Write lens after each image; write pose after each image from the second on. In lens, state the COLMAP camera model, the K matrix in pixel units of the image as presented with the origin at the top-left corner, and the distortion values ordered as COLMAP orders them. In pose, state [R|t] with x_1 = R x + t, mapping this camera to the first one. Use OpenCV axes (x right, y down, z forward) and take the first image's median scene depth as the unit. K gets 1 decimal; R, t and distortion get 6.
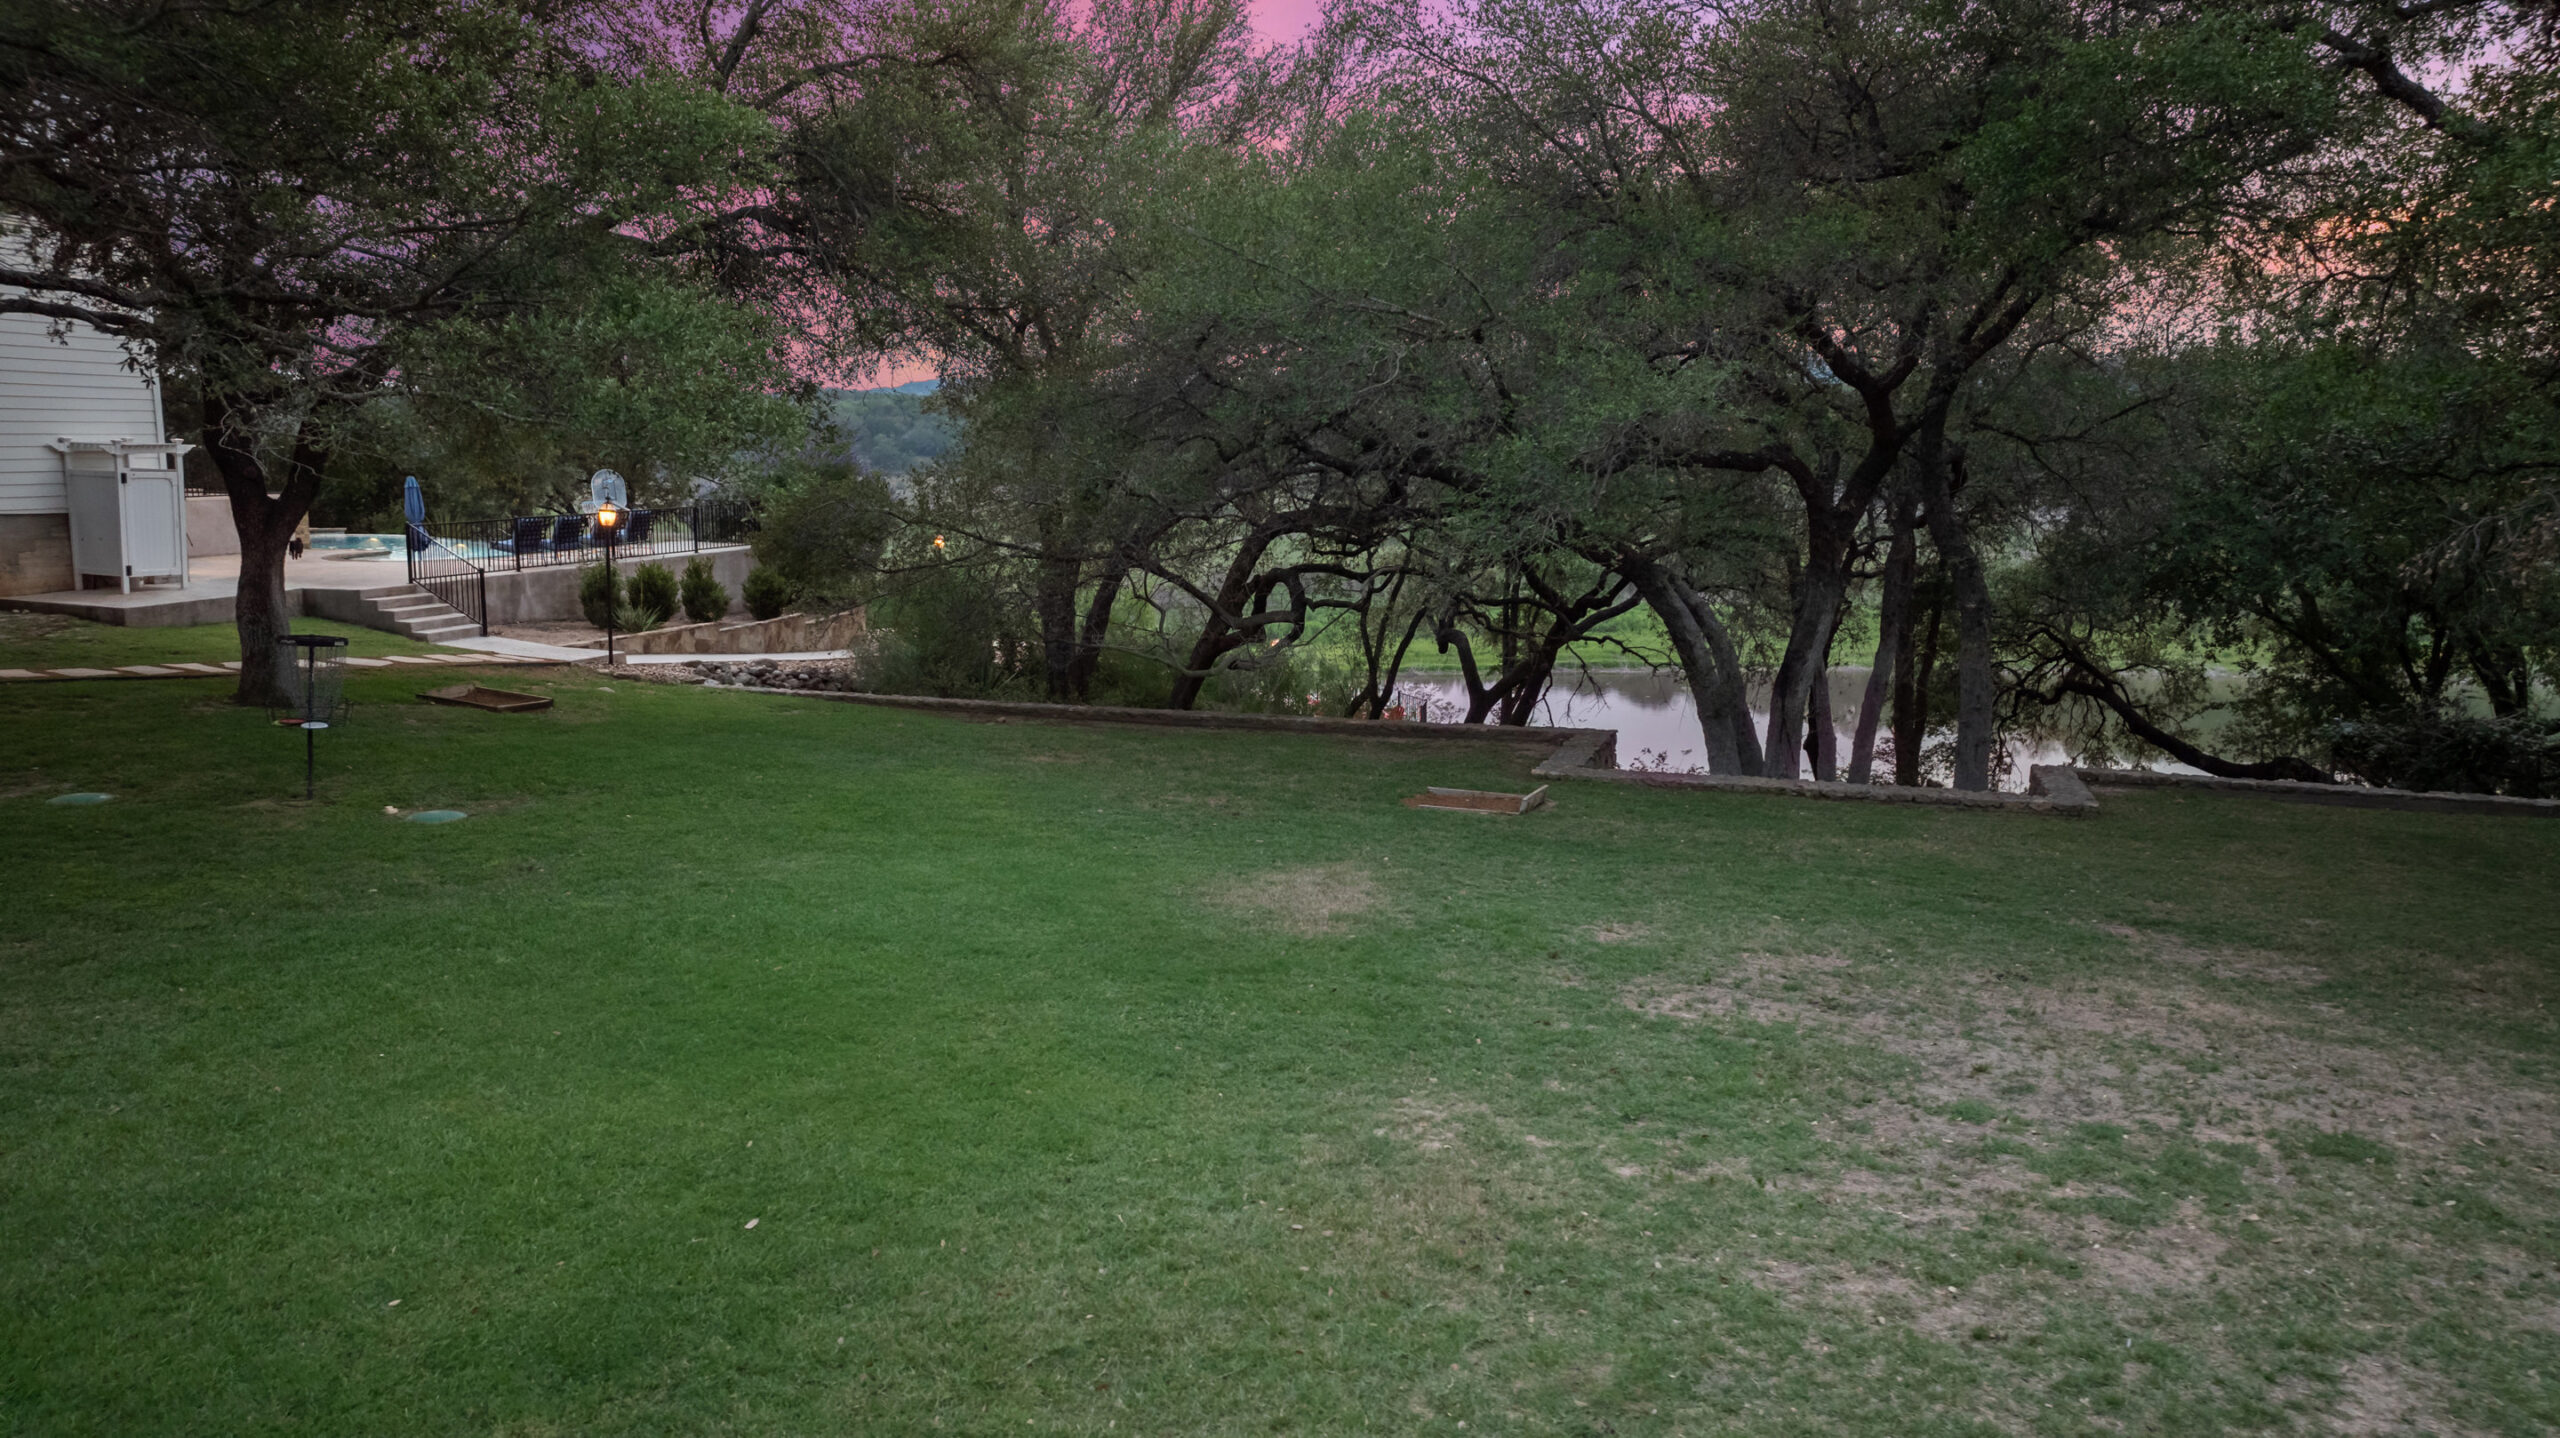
lens RADIAL K [[1869.0, 0, 1280.0], [0, 1869.0, 719.0], [0, 0, 1]] dist [-0.007454, 0.003009]
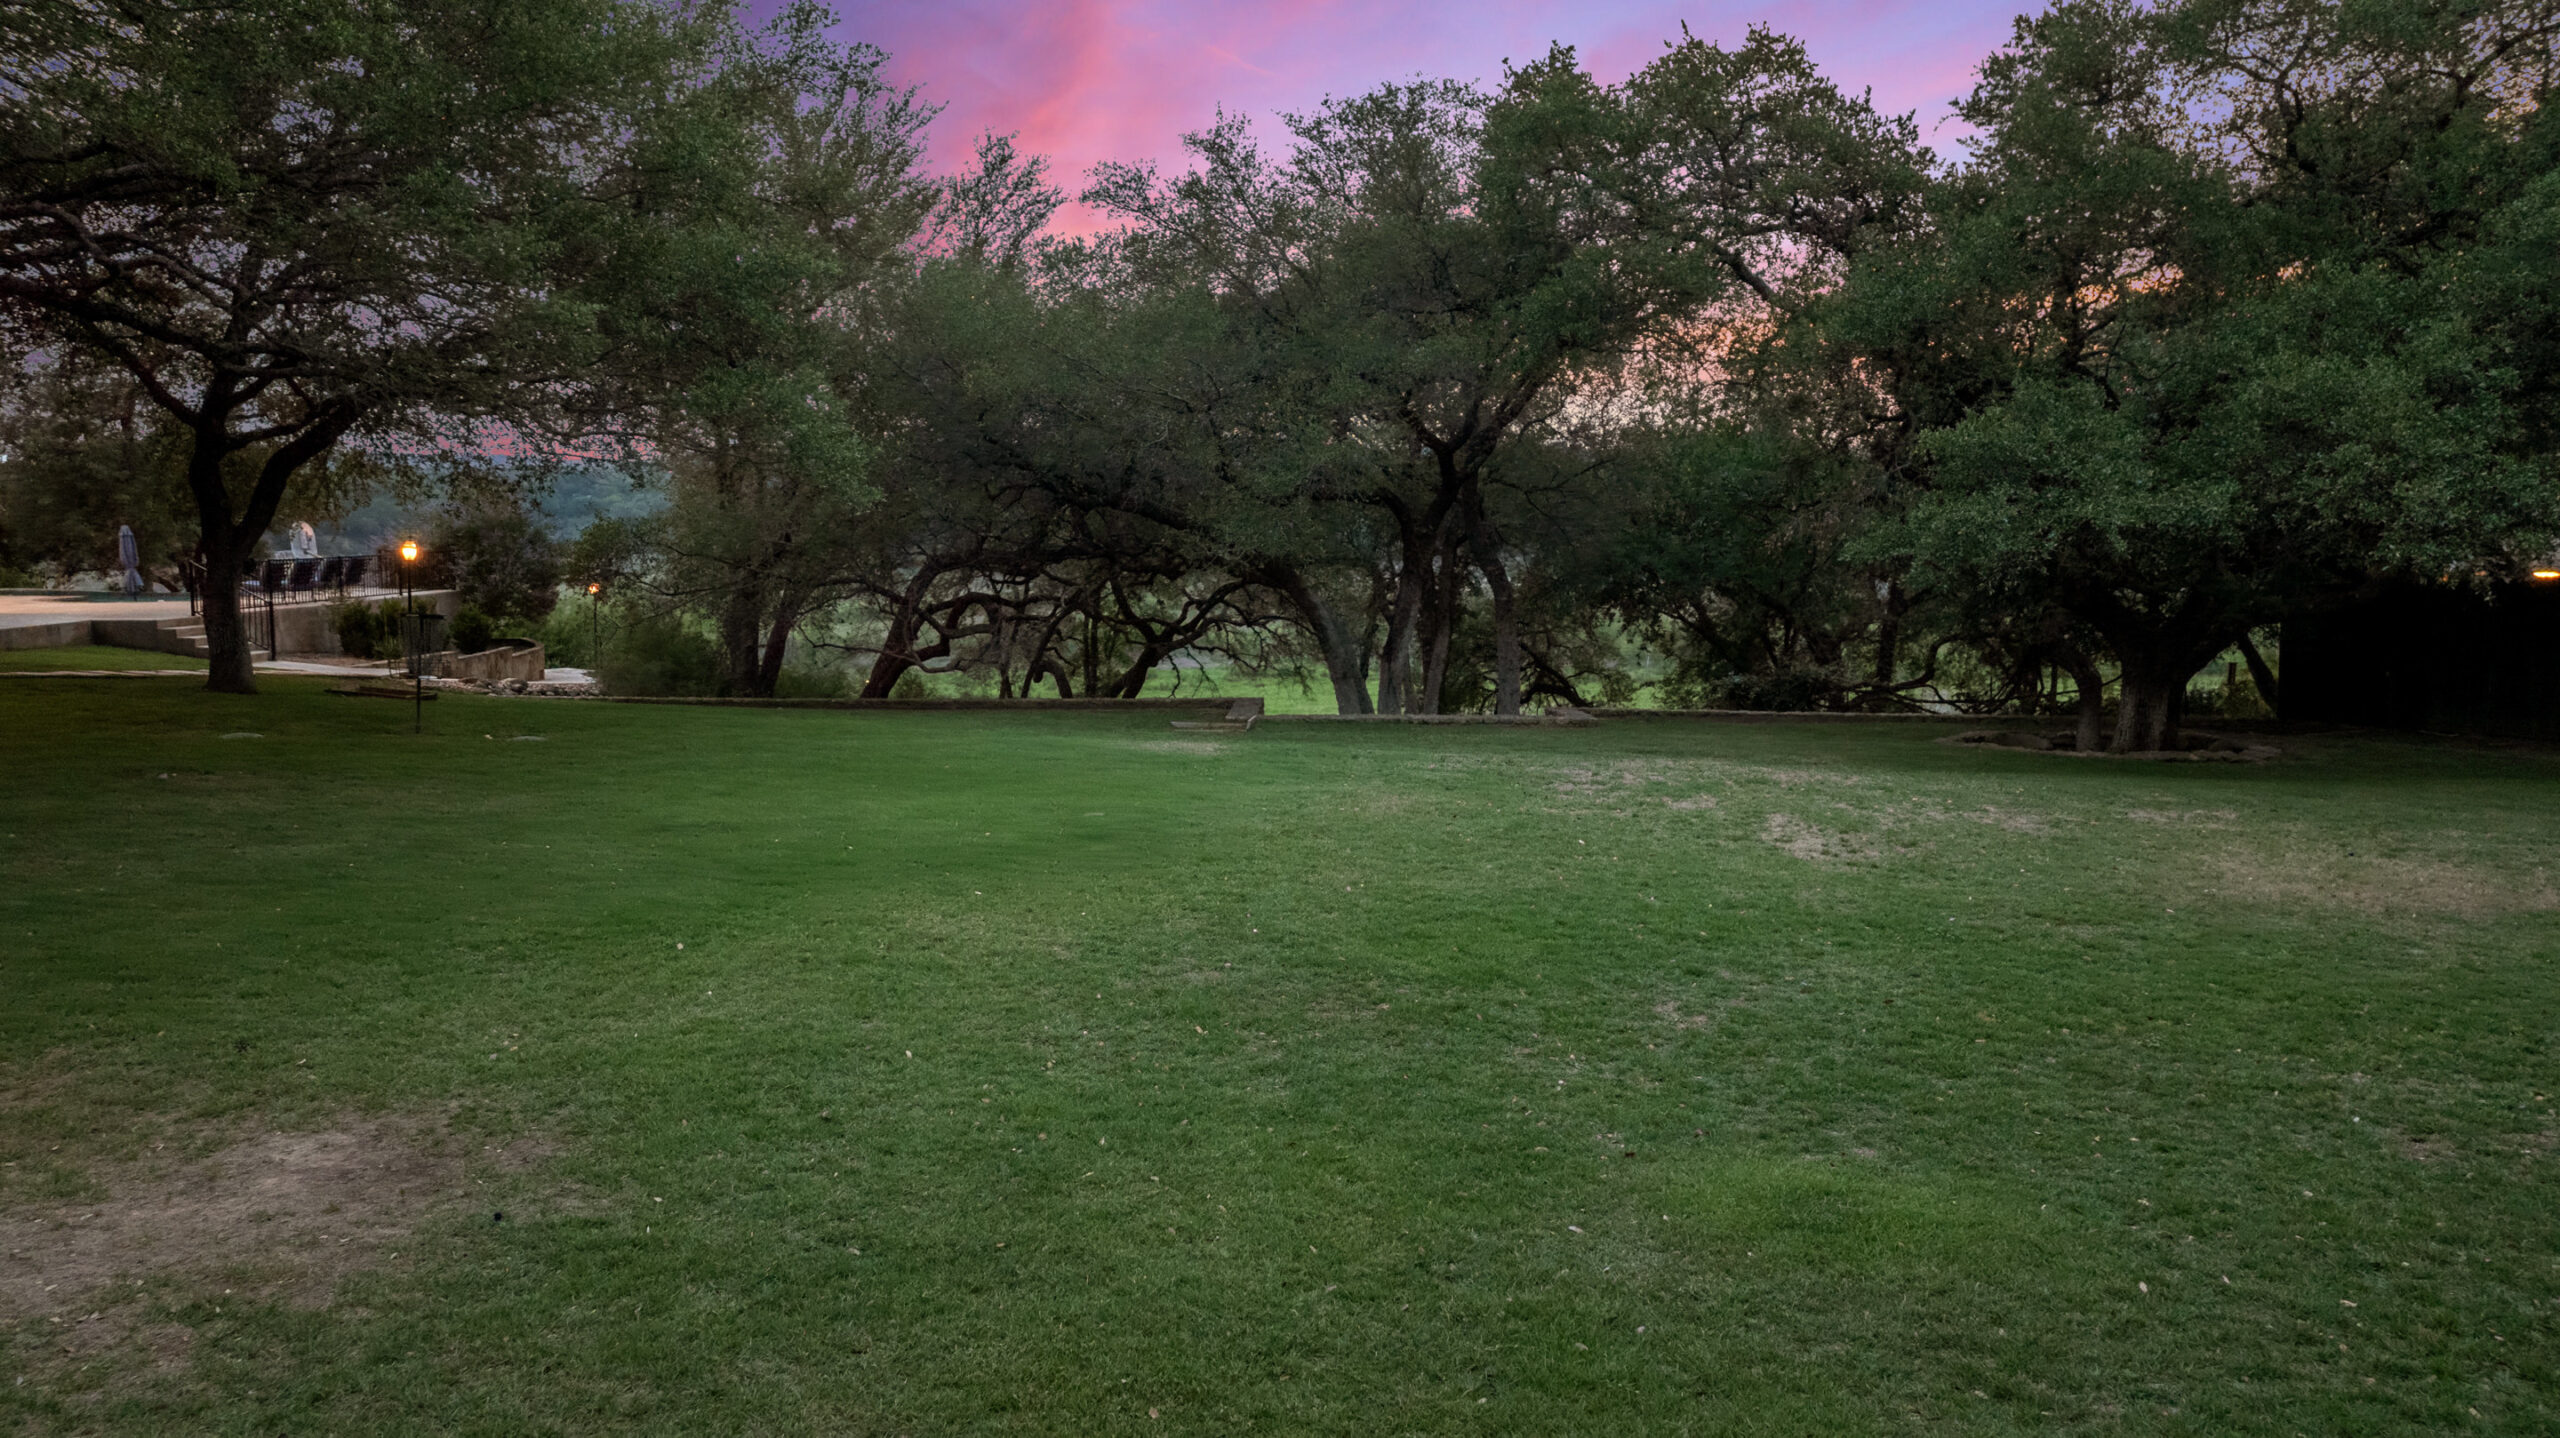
lens RADIAL K [[1869.0, 0, 1280.0], [0, 1869.0, 719.0], [0, 0, 1]] dist [-0.007454, 0.003009]
pose [[0.958127, -0.031258, 0.284632, -0.160433], [0.042969, 0.998464, -0.034990, 0.056578], [-0.283101, 0.045755, 0.957998, -0.257409]]
